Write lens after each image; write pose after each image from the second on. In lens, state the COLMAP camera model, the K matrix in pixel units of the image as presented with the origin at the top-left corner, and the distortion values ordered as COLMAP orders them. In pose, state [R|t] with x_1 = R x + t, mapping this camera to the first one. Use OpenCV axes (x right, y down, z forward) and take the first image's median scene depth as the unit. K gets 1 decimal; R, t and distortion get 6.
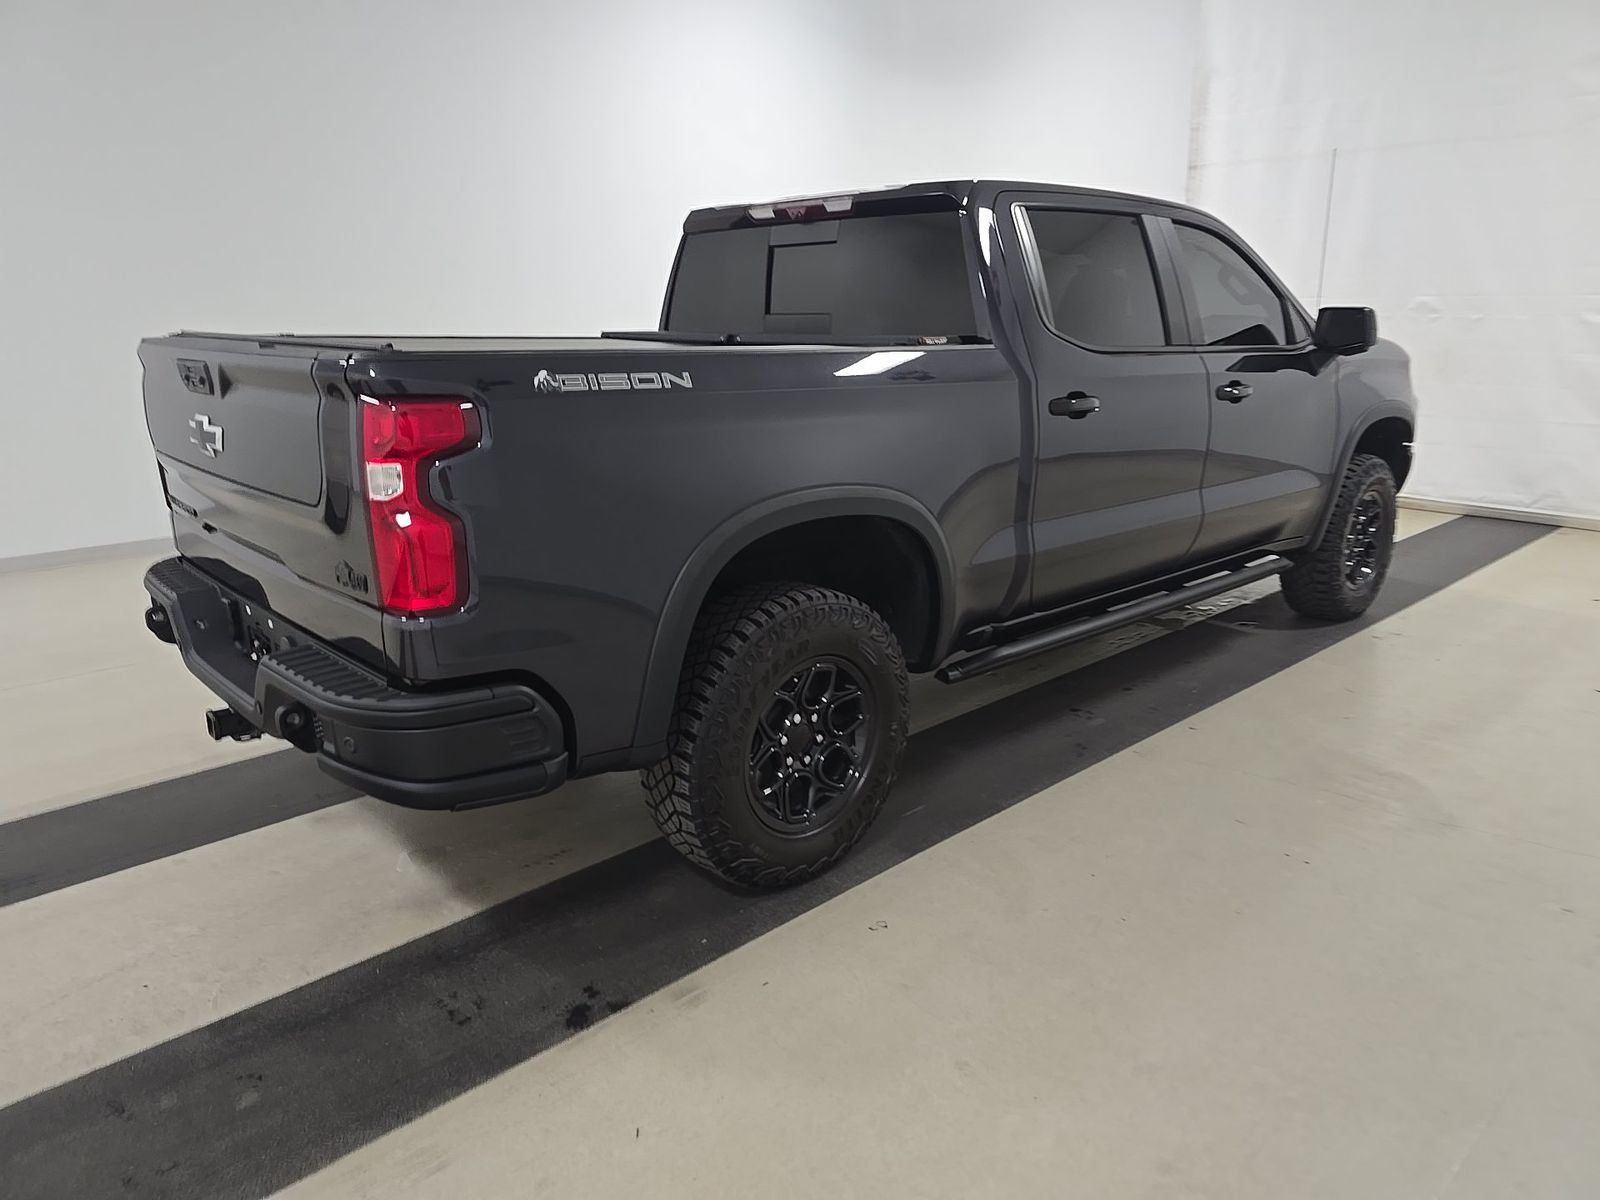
lens RADIAL K [[1077.5, 0, 797.7], [0, 1077.5, 593.0], [0, 0, 1]] dist [0.006927, -0.003410]
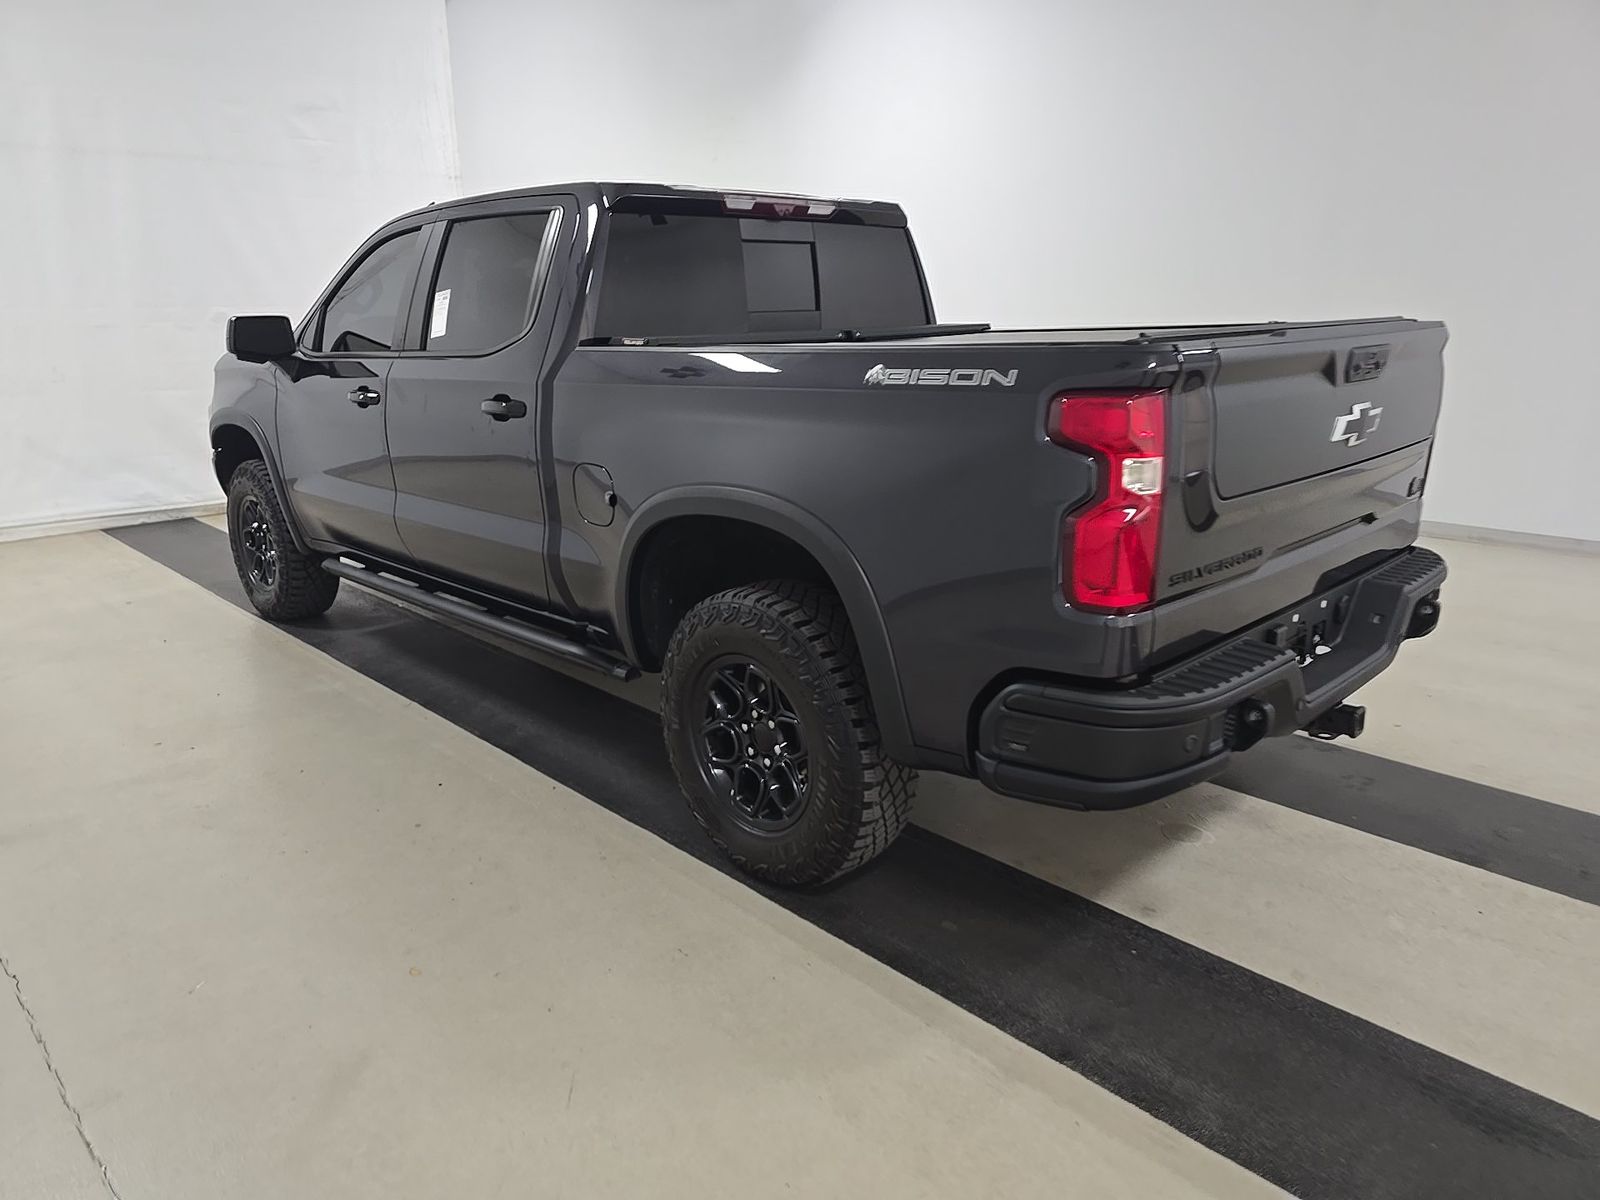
lens RADIAL K [[1077.5, 0, 797.7], [0, 1077.5, 593.0], [0, 0, 1]] dist [0.006927, -0.003410]
pose [[-0.020059, -0.258667, 0.965758, -1.078347], [0.273479, 0.927694, 0.254153, -0.278603], [-0.961669, 0.269213, 0.052132, 1.050044]]
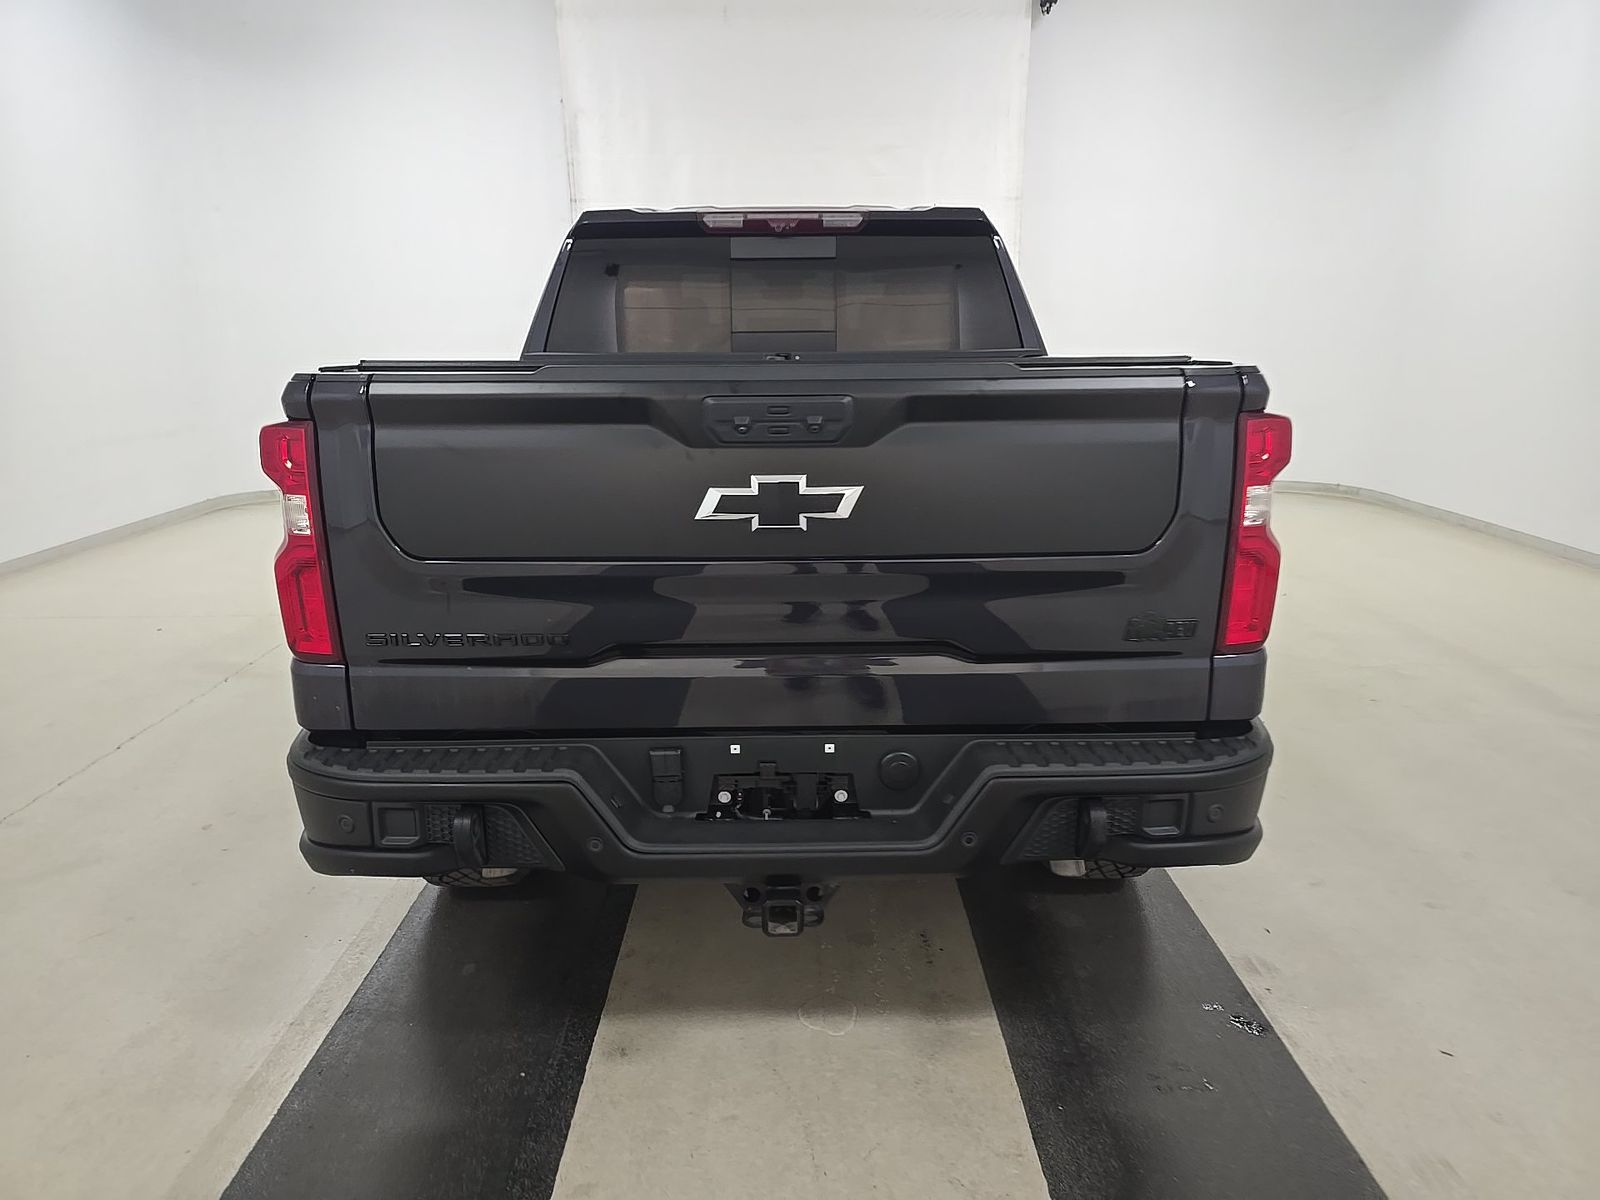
lens RADIAL K [[1070.0, 0, 801.2], [0, 1070.0, 606.9], [0, 0, 1]] dist [0.033642, -0.030137]
pose [[0.676448, -0.188335, 0.712003, -0.736863], [0.198816, 0.977556, 0.069690, -0.089741], [-0.709148, 0.094416, 0.698710, 0.368945]]
